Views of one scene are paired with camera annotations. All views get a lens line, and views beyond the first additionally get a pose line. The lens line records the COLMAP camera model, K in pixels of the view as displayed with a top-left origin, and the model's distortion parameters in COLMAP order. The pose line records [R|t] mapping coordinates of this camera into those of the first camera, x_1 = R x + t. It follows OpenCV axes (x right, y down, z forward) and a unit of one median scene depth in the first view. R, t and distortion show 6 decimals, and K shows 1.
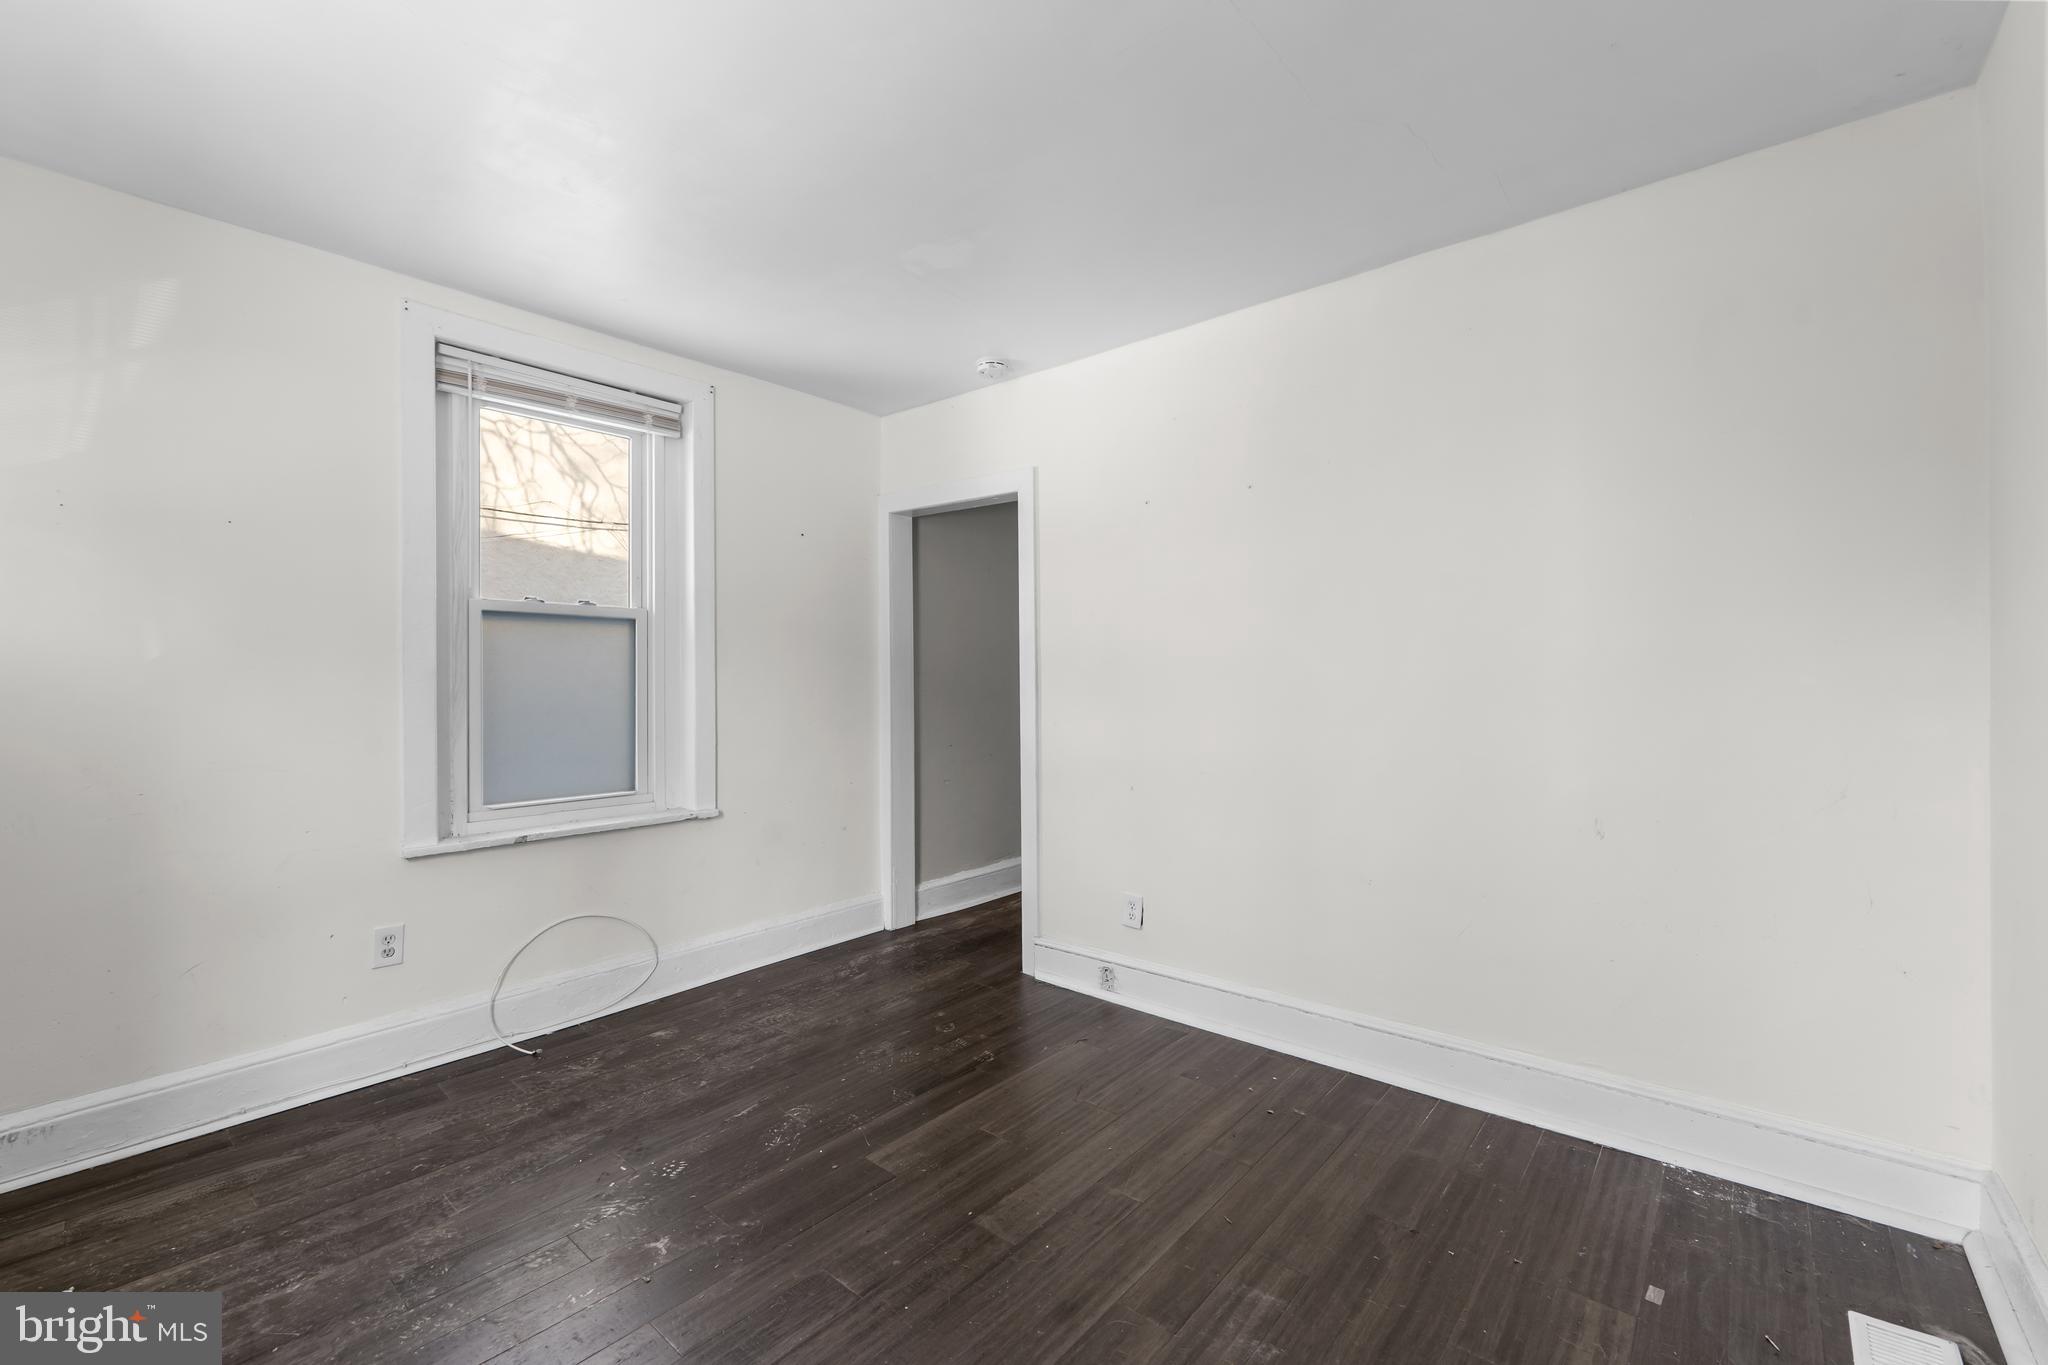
lens RADIAL K [[844.2, 0, 1015.1], [0, 844.2, 671.2], [0, 0, 1]] dist [0.000359, 0.000175]
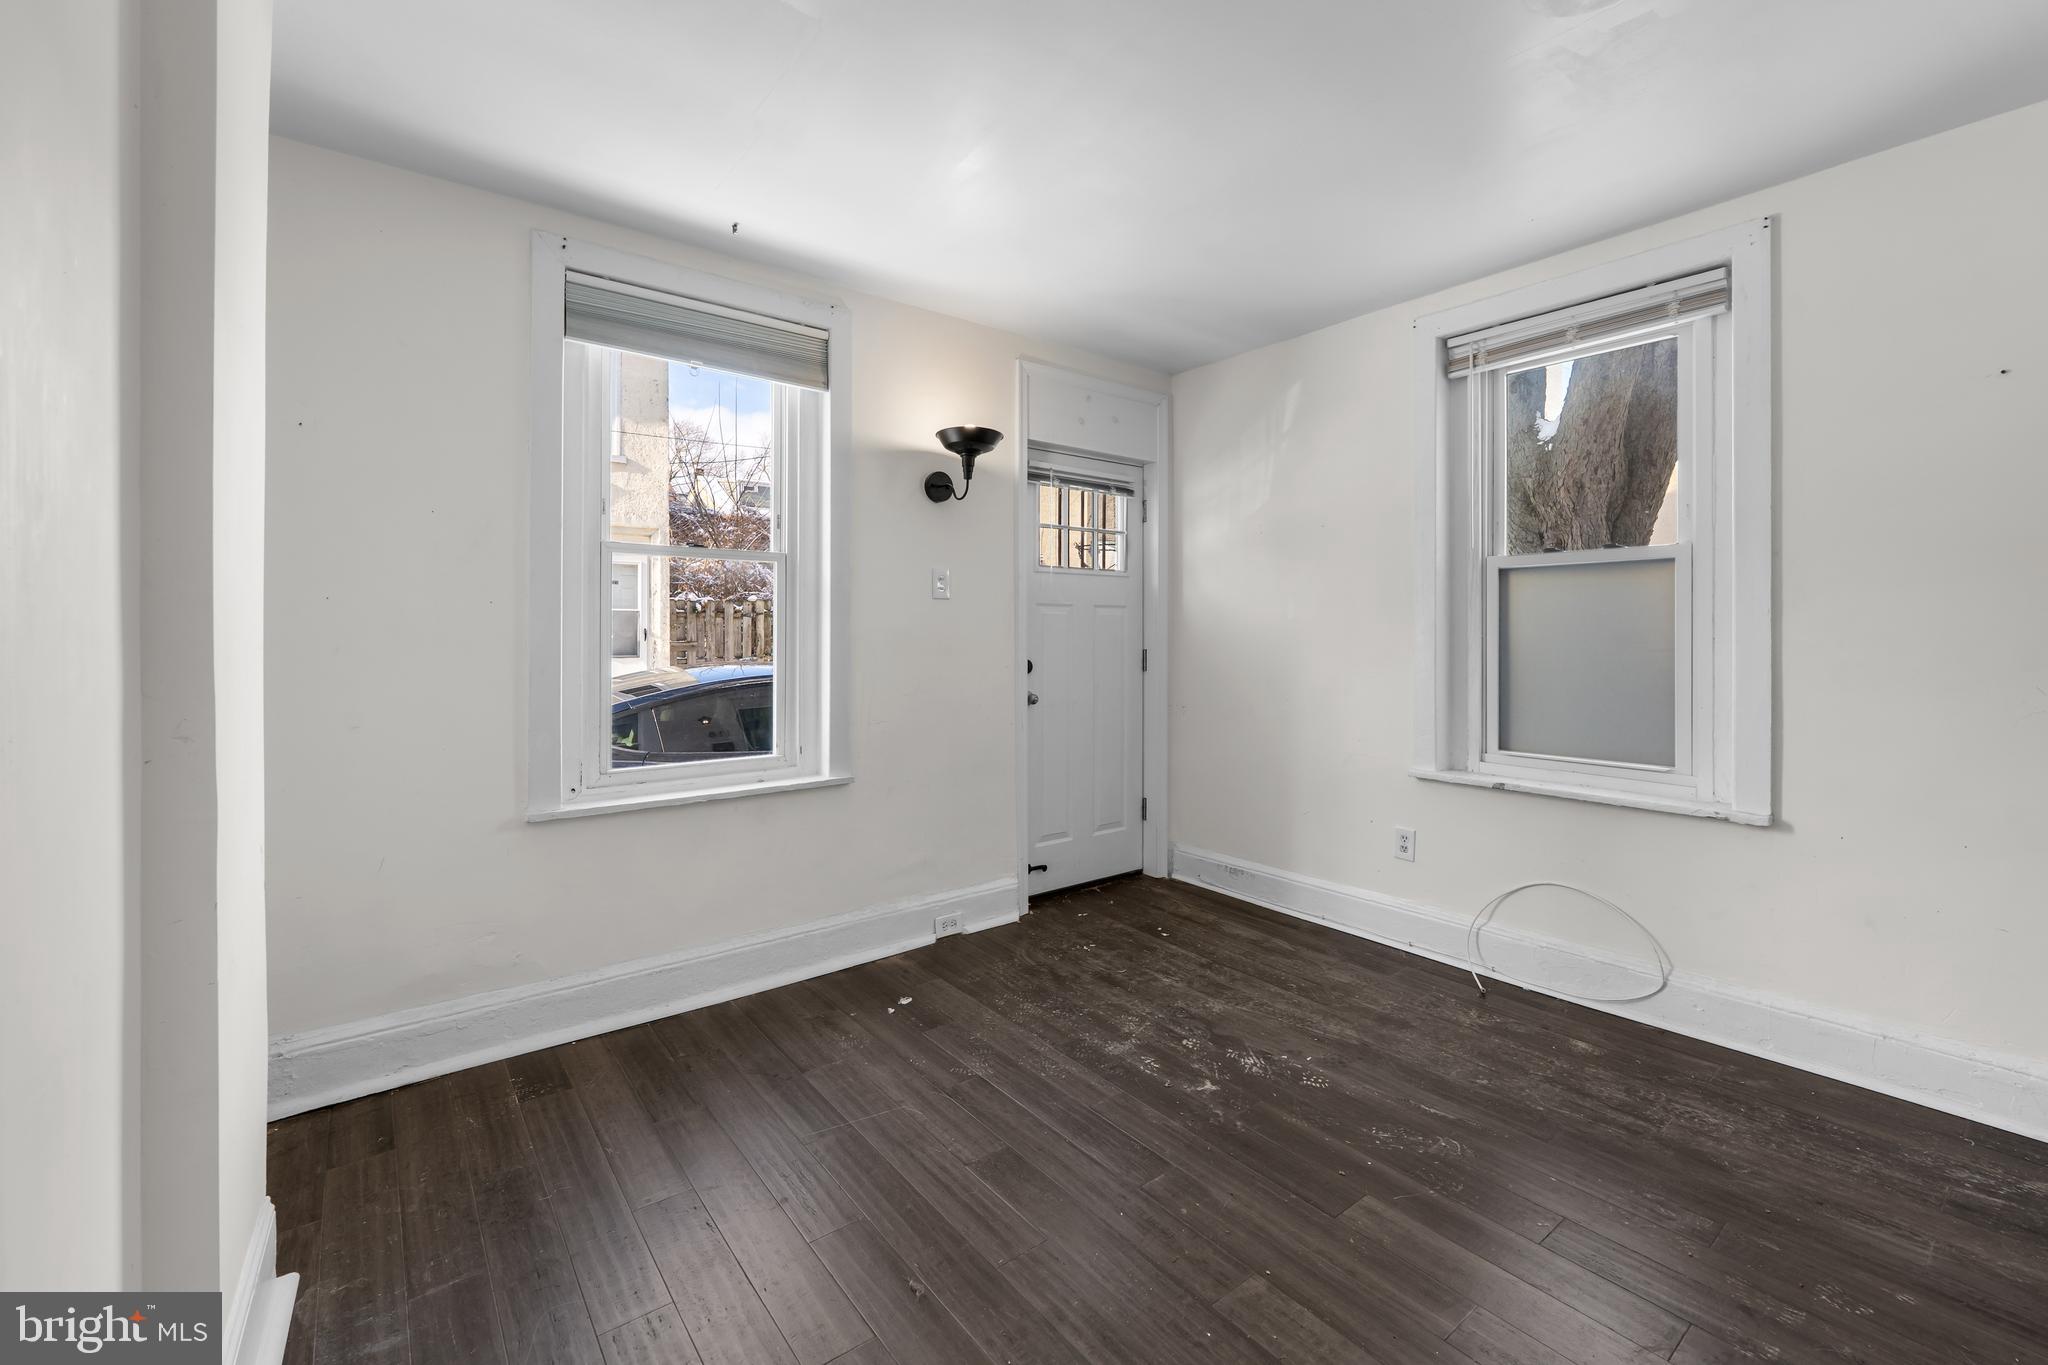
lens RADIAL K [[858.8, 0, 1016.7], [0, 858.8, 627.5], [0, 0, 1]] dist [-0.000062, 0.000051]
pose [[-0.198516, 0.002717, -0.980094, 0.643981], [0.010249, 0.999947, 0.000697, -0.002320], [0.980044, -0.009906, -0.198533, 0.719258]]
